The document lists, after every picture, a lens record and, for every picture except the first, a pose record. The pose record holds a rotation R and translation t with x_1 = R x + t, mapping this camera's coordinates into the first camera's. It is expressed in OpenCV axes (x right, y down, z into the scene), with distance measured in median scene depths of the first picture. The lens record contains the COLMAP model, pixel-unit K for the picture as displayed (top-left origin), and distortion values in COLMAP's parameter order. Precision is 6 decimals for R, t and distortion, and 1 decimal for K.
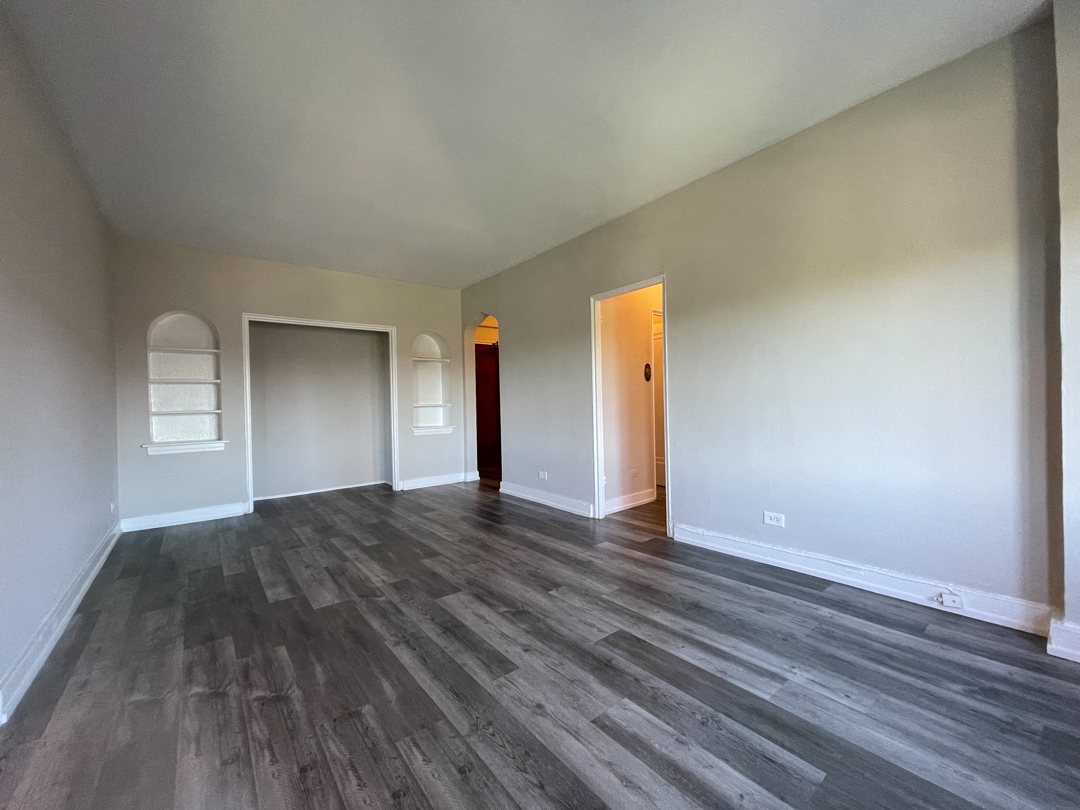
lens RADIAL K [[437.2, 0, 538.1], [0, 437.2, 402.4], [0, 0, 1]] dist [-0.005459, 0.001620]
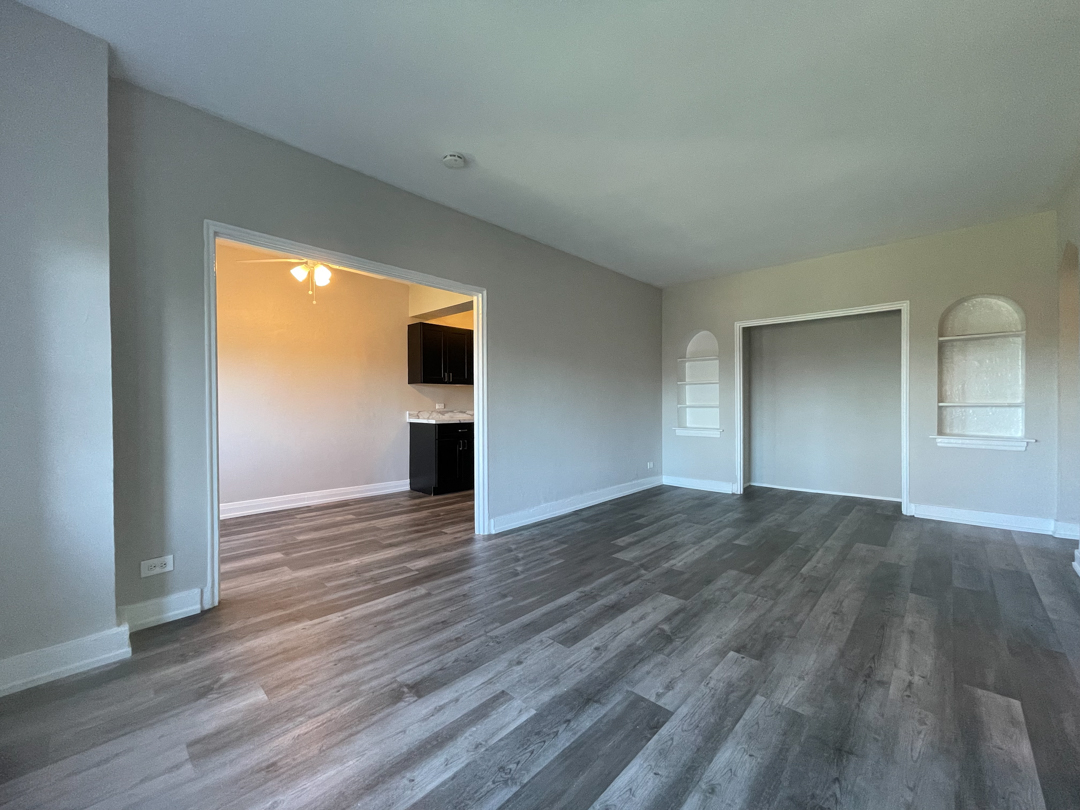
lens RADIAL K [[437.2, 0, 537.9], [0, 437.2, 403.2], [0, 0, 1]] dist [-0.005459, 0.001620]
pose [[0.143501, 0.023298, -0.989376, 0.708701], [0.003144, 0.999707, 0.023997, -0.030295], [0.989645, -0.006554, 0.143385, 0.524250]]
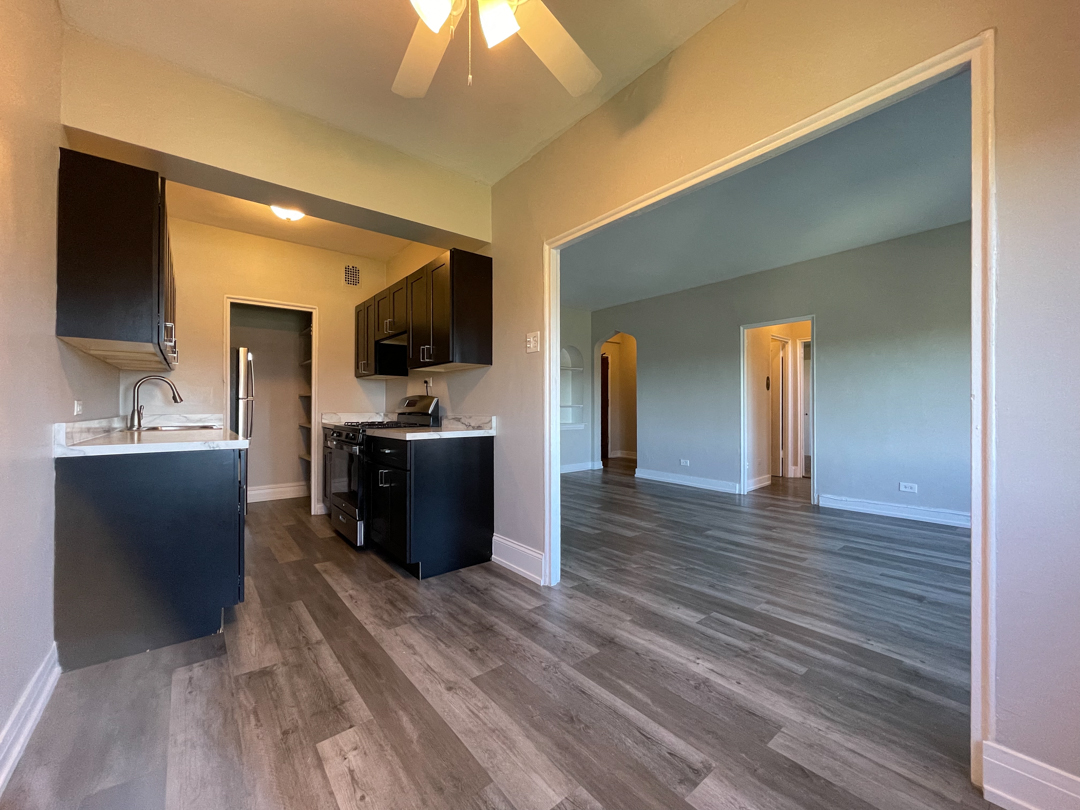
lens RADIAL K [[437.2, 0, 539.1], [0, 437.2, 405.6], [0, 0, 1]] dist [-0.005459, 0.001620]
pose [[0.999690, 0.019639, 0.015331, -0.782161], [-0.019637, 0.999807, -0.000257, 0.017145], [-0.015333, -0.000044, 0.999882, -0.480661]]
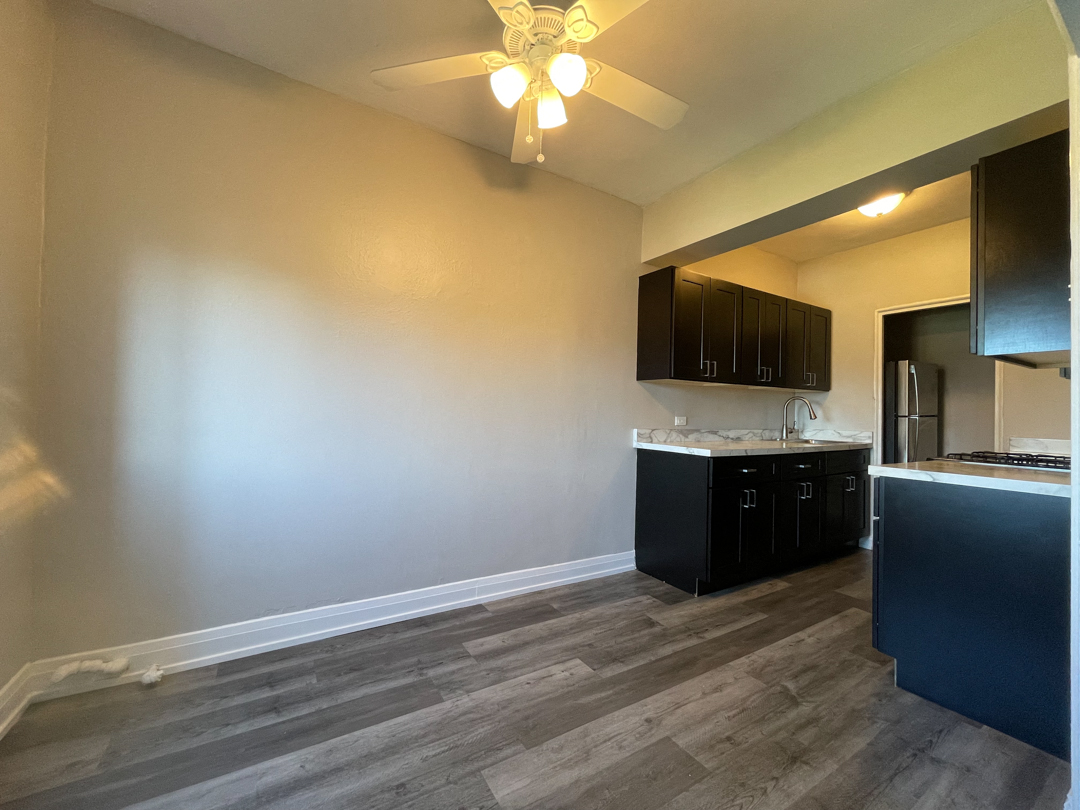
lens RADIAL K [[437.2, 0, 534.7], [0, 437.2, 412.1], [0, 0, 1]] dist [-0.005459, 0.001620]
pose [[-0.126065, 0.011529, -0.991955, -0.281786], [-0.018133, 0.999739, 0.013924, 0.000686], [0.991856, 0.019742, -0.125823, 0.069955]]
